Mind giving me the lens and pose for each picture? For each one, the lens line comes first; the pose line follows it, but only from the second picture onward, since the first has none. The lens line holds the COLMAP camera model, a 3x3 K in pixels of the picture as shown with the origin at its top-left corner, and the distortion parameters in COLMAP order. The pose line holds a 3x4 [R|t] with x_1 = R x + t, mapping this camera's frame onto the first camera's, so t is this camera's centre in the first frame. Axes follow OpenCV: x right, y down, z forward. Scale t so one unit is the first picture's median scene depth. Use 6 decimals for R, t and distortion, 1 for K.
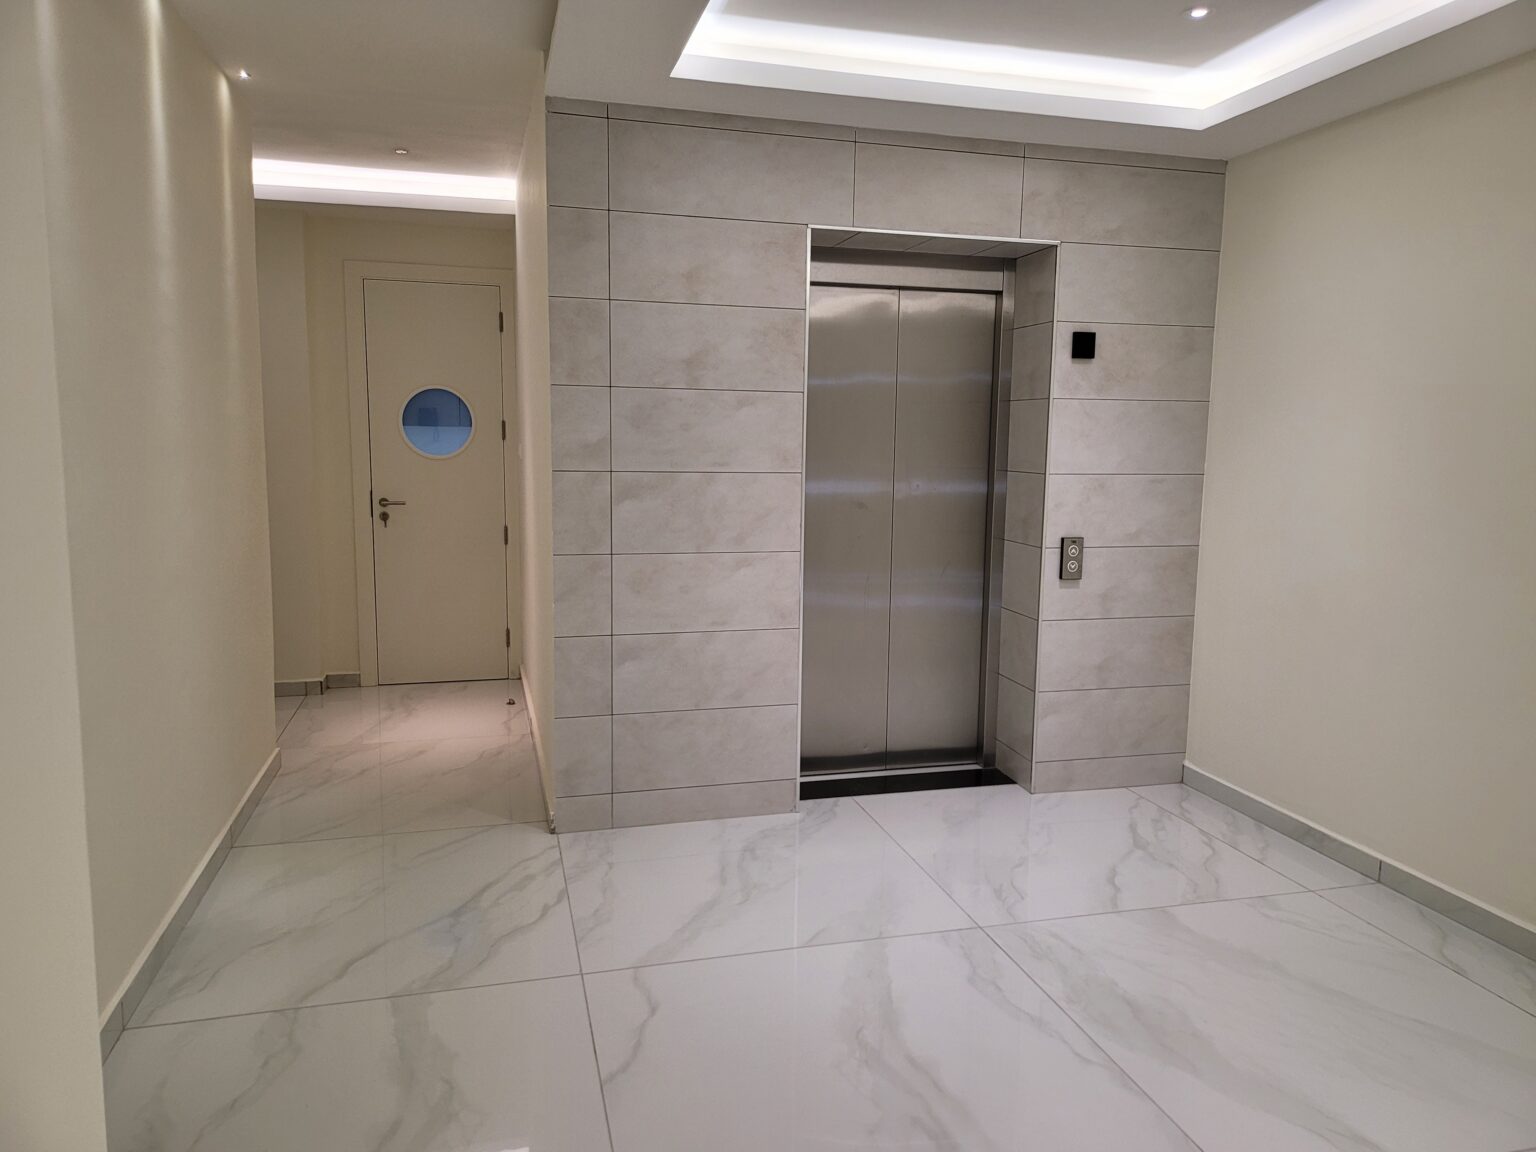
lens RADIAL K [[1068.5, 0, 779.8], [0, 1068.5, 567.0], [0, 0, 1]] dist [0.051788, -0.054037]
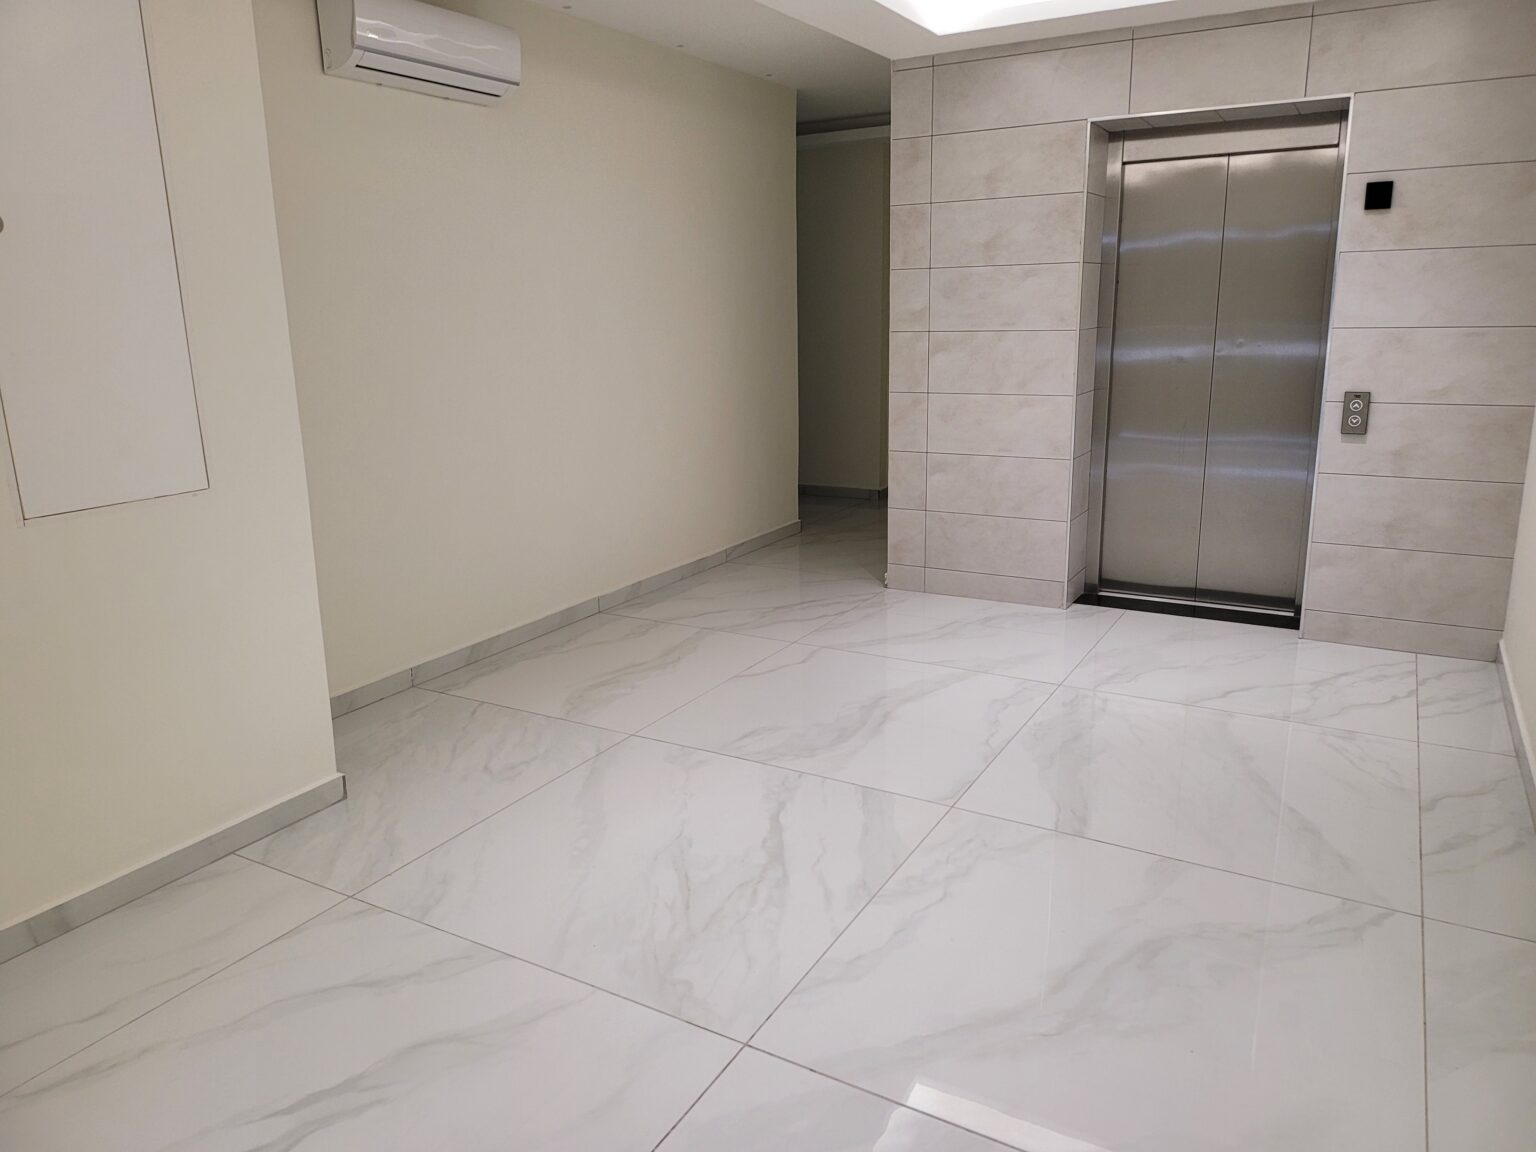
lens RADIAL K [[1068.5, 0, 767.7], [0, 1068.5, 553.1], [0, 0, 1]] dist [0.051788, -0.054037]
pose [[0.702779, 0.130983, -0.699246, 0.664714], [-0.060213, 0.990329, 0.124991, 0.031252], [0.708855, -0.045737, 0.703870, -0.121840]]
